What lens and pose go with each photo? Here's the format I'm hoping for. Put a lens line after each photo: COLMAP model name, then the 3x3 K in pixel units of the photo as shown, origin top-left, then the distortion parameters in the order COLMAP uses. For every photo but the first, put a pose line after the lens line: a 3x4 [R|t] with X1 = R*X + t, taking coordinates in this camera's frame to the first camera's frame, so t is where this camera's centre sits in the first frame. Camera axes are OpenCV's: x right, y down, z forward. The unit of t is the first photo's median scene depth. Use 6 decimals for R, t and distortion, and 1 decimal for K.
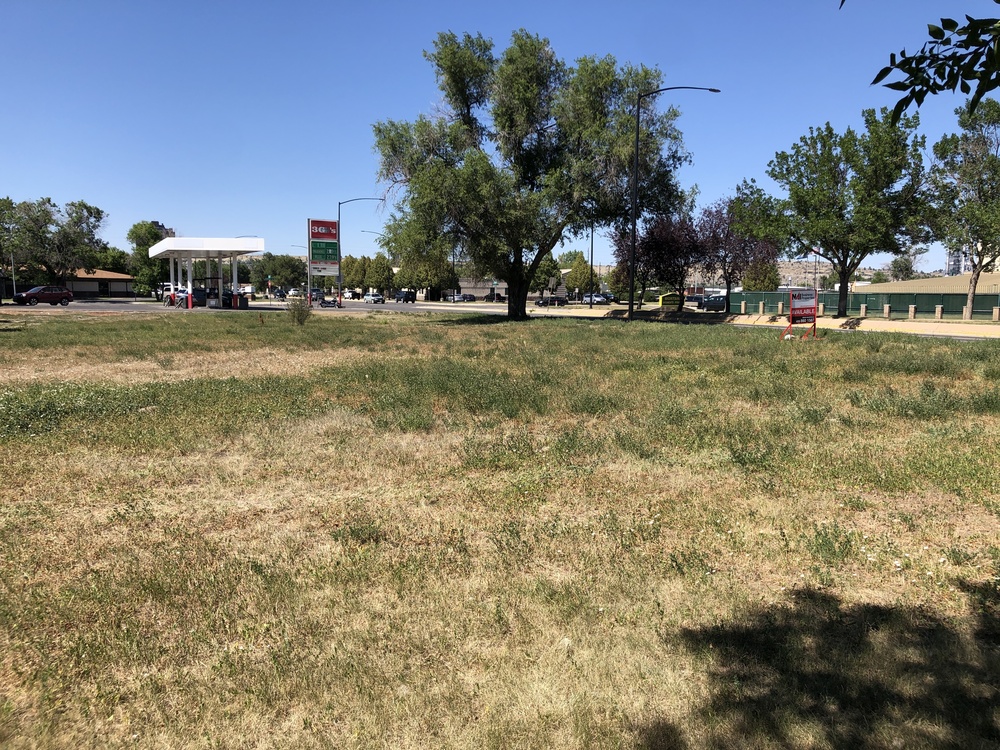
lens RADIAL K [[821.2, 0, 498.6], [0, 821.2, 368.6], [0, 0, 1]] dist [0.086019, -0.026673]
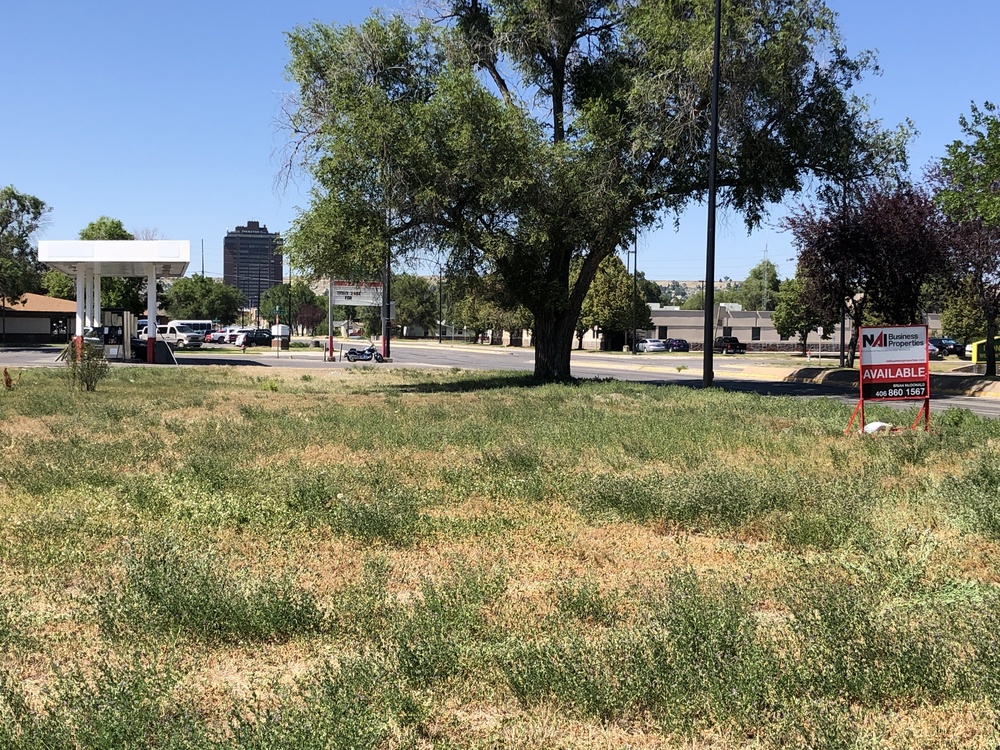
lens RADIAL K [[1464.7, 0, 504.7], [0, 1464.7, 377.3], [0, 0, 1]] dist [0.038665, 0.000000]
pose [[0.973703, 0.009491, -0.227623, 0.208461], [-0.024259, 0.997771, -0.062170, -0.006160], [0.226526, 0.066057, 0.971763, 0.096780]]
